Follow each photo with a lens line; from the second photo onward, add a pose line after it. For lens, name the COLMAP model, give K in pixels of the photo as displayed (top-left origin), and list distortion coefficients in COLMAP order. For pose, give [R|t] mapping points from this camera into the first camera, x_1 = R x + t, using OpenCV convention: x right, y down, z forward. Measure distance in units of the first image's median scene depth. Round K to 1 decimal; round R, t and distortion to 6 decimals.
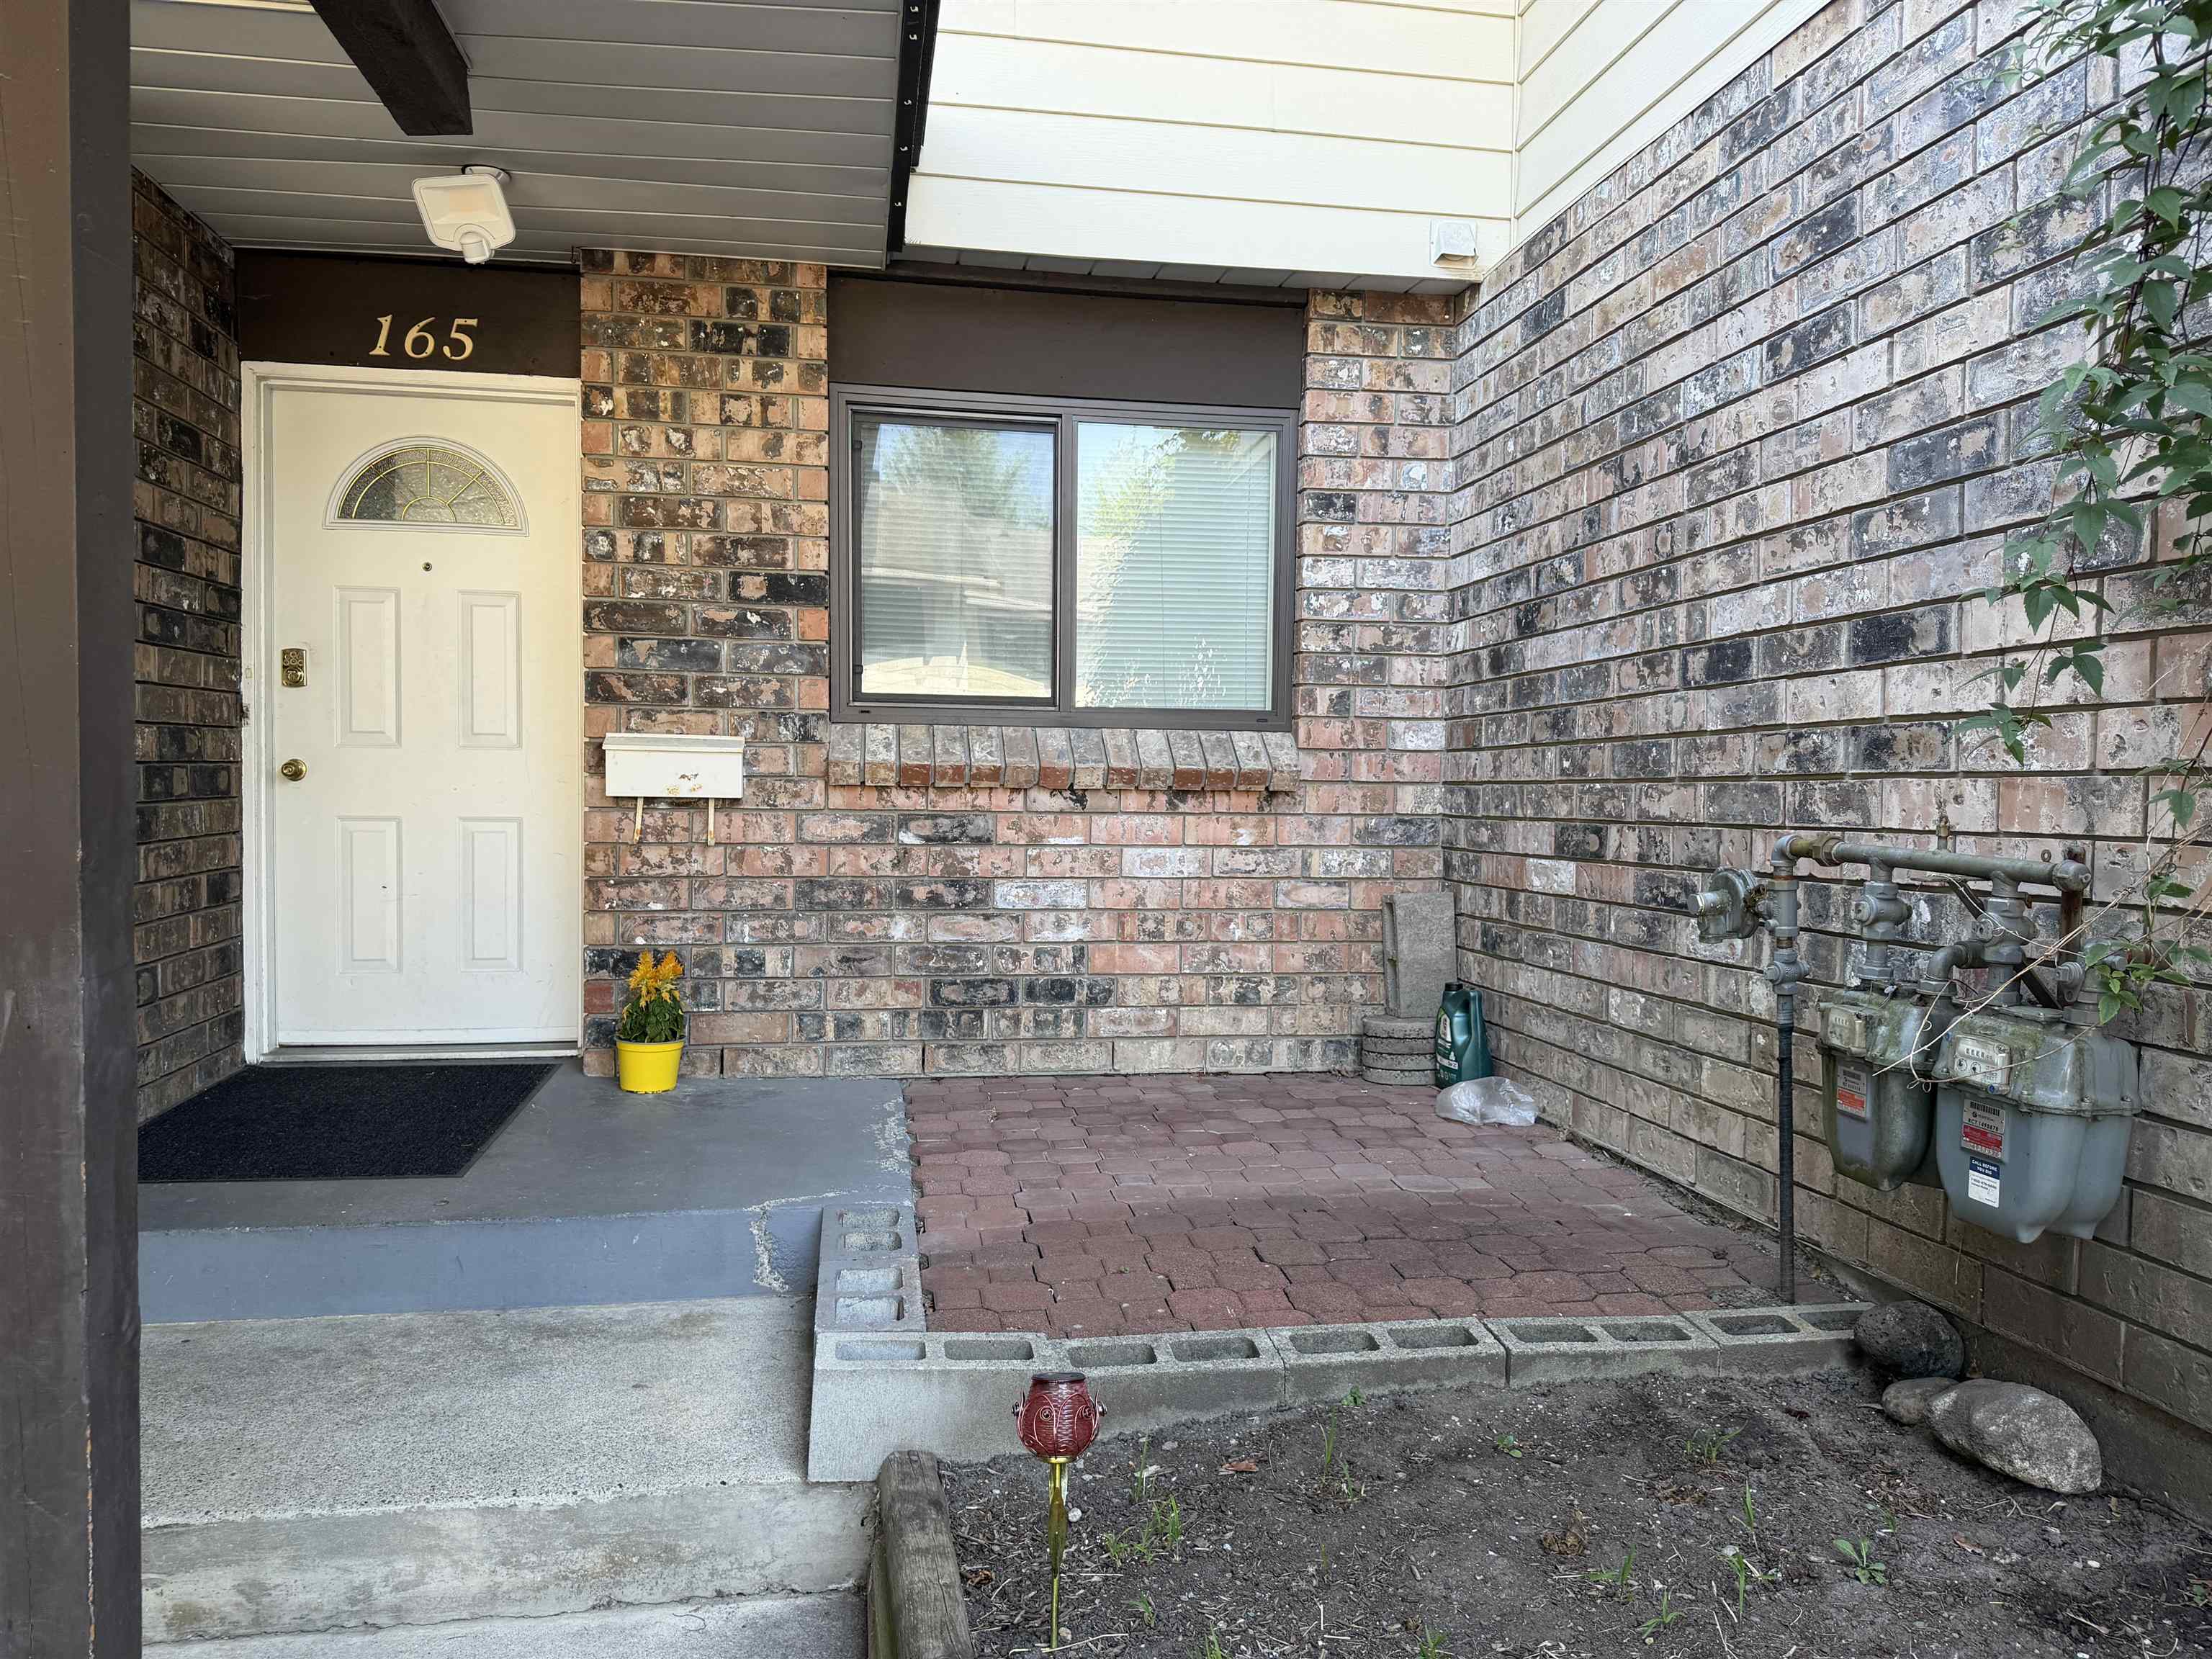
lens RADIAL K [[1552.1, 0, 1106.3], [0, 1552.1, 826.2], [0, 0, 1]] dist [0.001890, 0.000044]
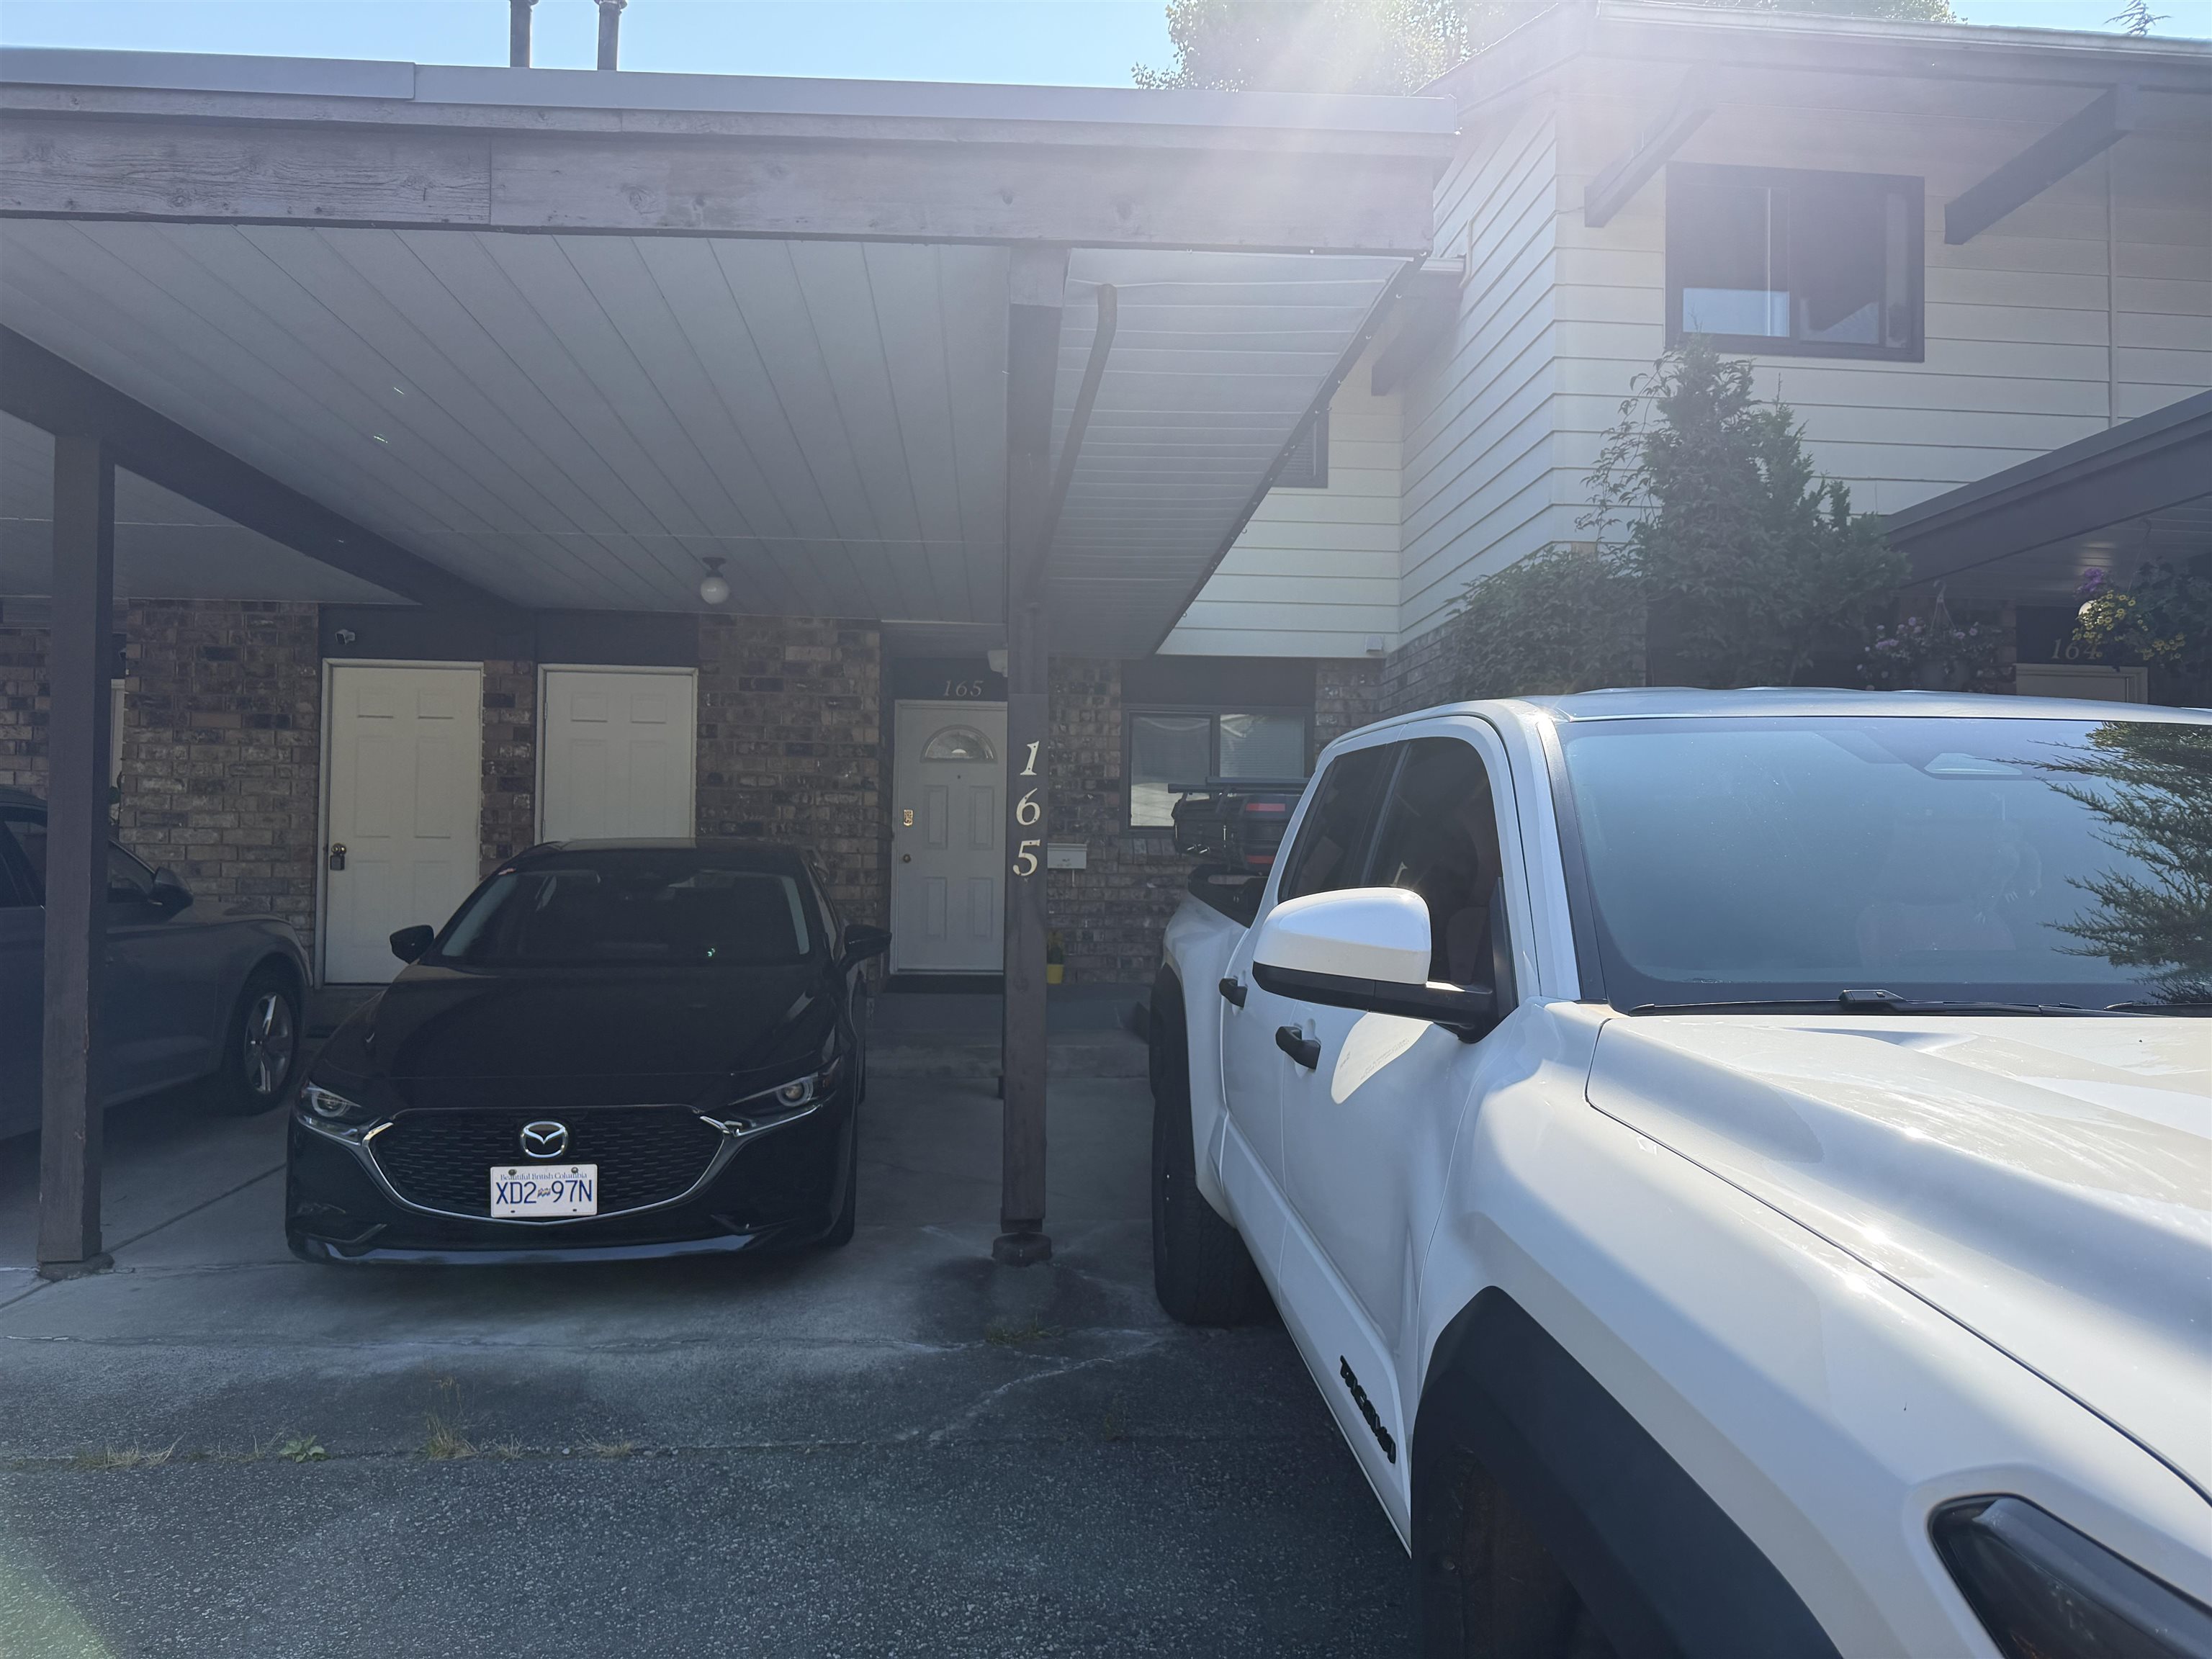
lens RADIAL K [[1552.1, 0, 1115.0], [0, 1552.1, 835.1], [0, 0, 1]] dist [0.001890, 0.000044]
pose [[0.995473, -0.001080, -0.095042, 0.048204], [-0.002180, 0.999413, -0.034185, 0.012431], [0.095023, 0.034238, 0.994886, -1.454687]]
